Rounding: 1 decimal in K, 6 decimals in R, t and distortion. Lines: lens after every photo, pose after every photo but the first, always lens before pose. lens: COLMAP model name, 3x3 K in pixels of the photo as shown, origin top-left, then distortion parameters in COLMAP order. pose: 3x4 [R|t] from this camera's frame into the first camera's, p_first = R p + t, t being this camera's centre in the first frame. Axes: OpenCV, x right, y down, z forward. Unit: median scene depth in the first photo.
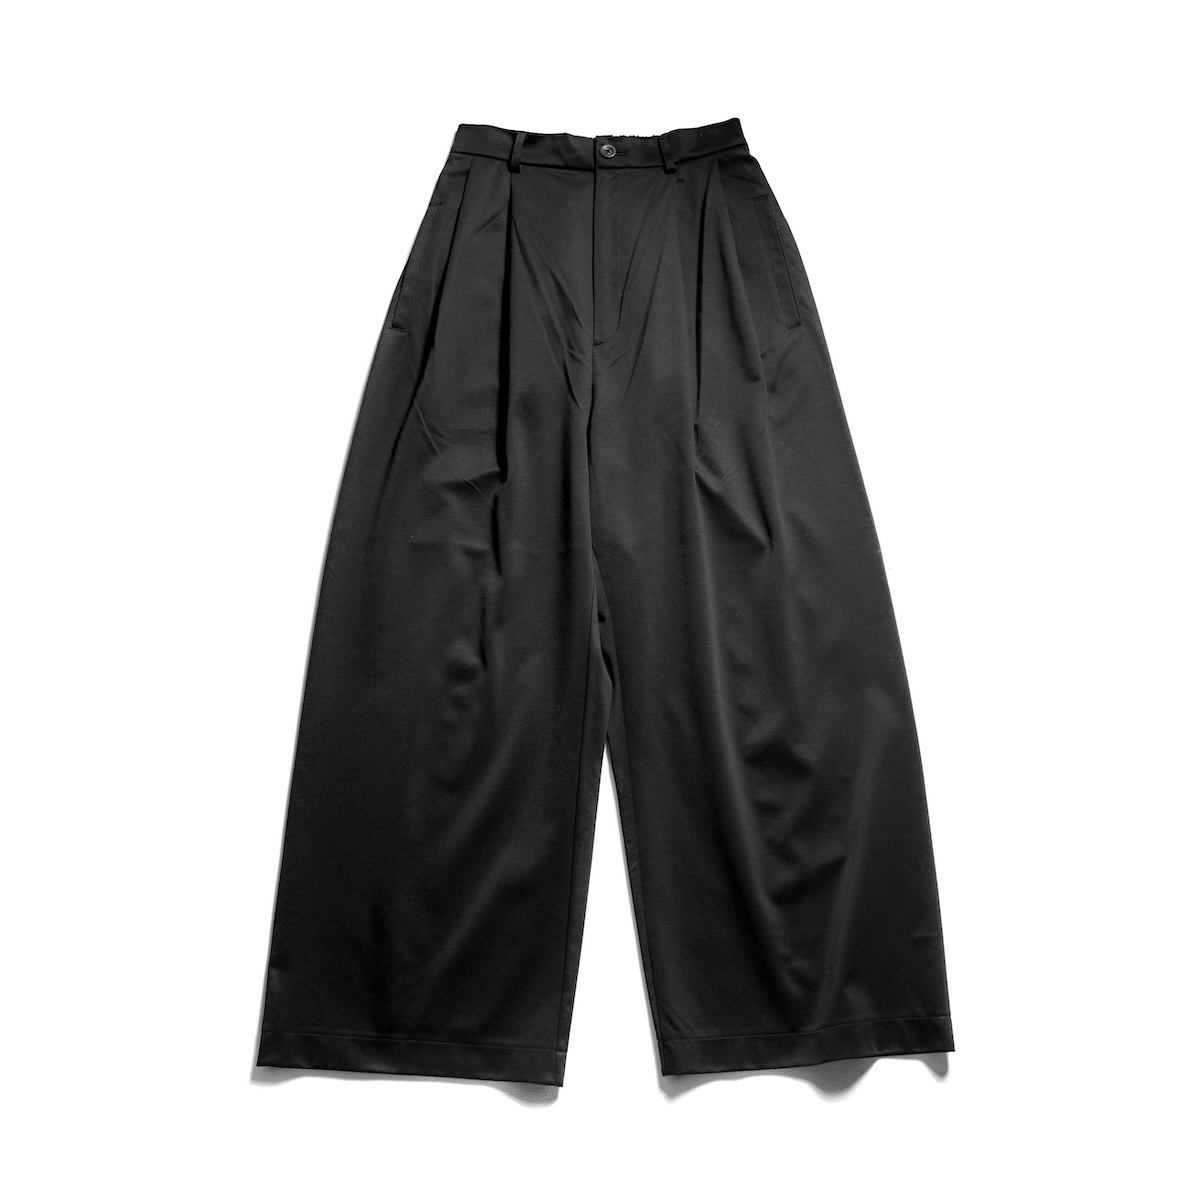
lens RADIAL K [[1440.3, 0, 600.0], [0, 1440.3, 600.0], [0, 0, 1]] dist [-0.003791, -0.064132]
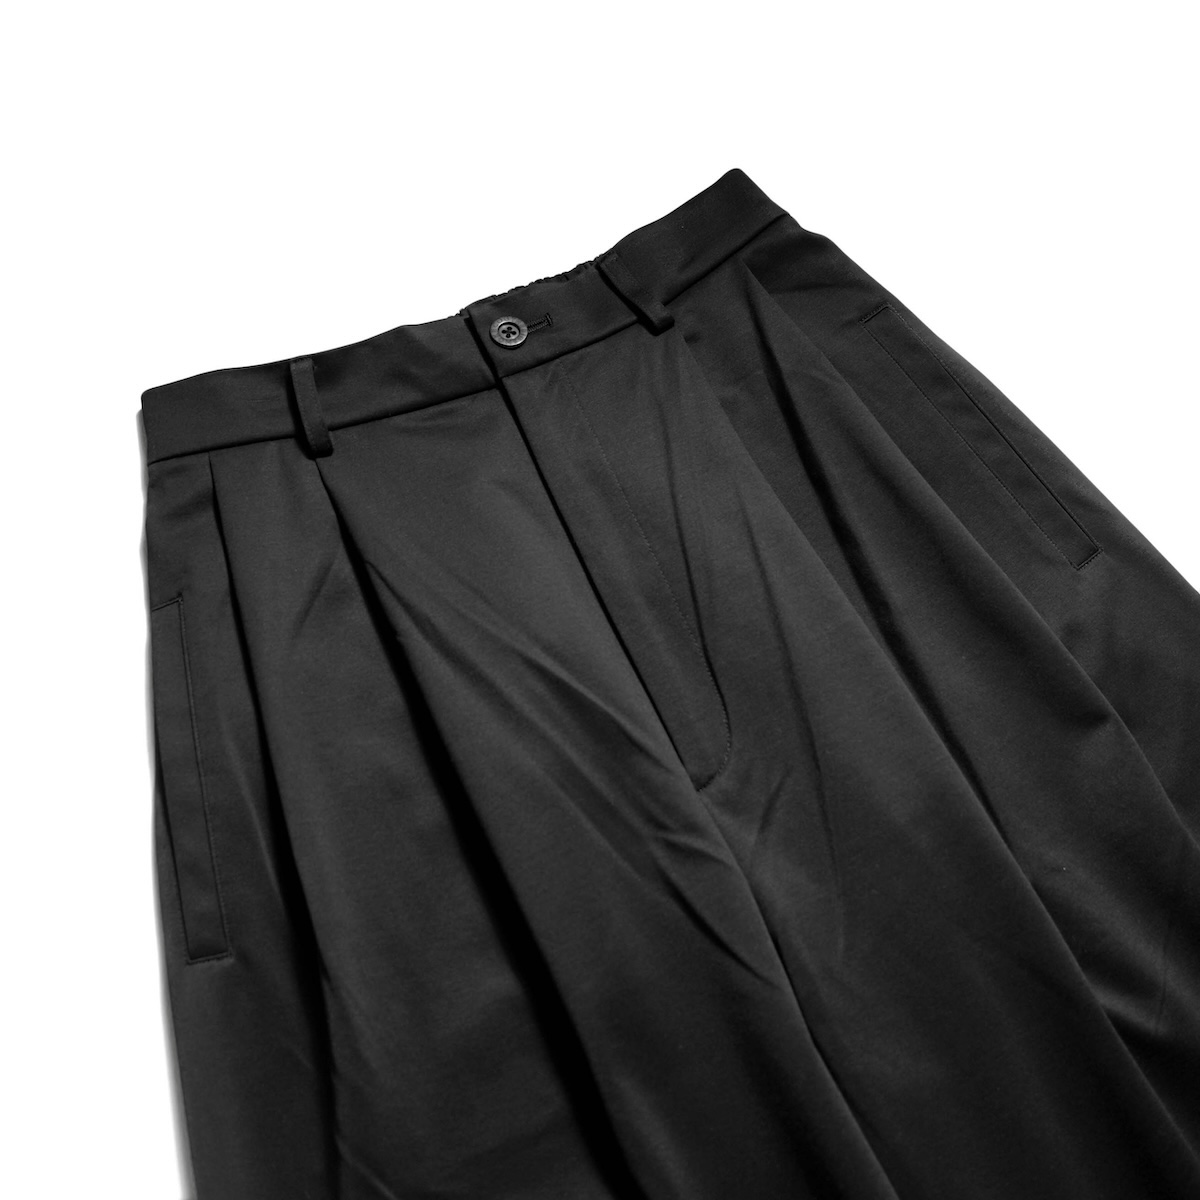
lens RADIAL K [[1383.8, 0, 600.0], [0, 1383.8, 600.0], [0, 0, 1]] dist [-0.011563, -0.010662]
pose [[0.902401, -0.377444, 0.207866, -0.090571], [0.389404, 0.920884, -0.018359, -0.234240], [-0.184491, 0.097511, 0.977985, 0.638982]]
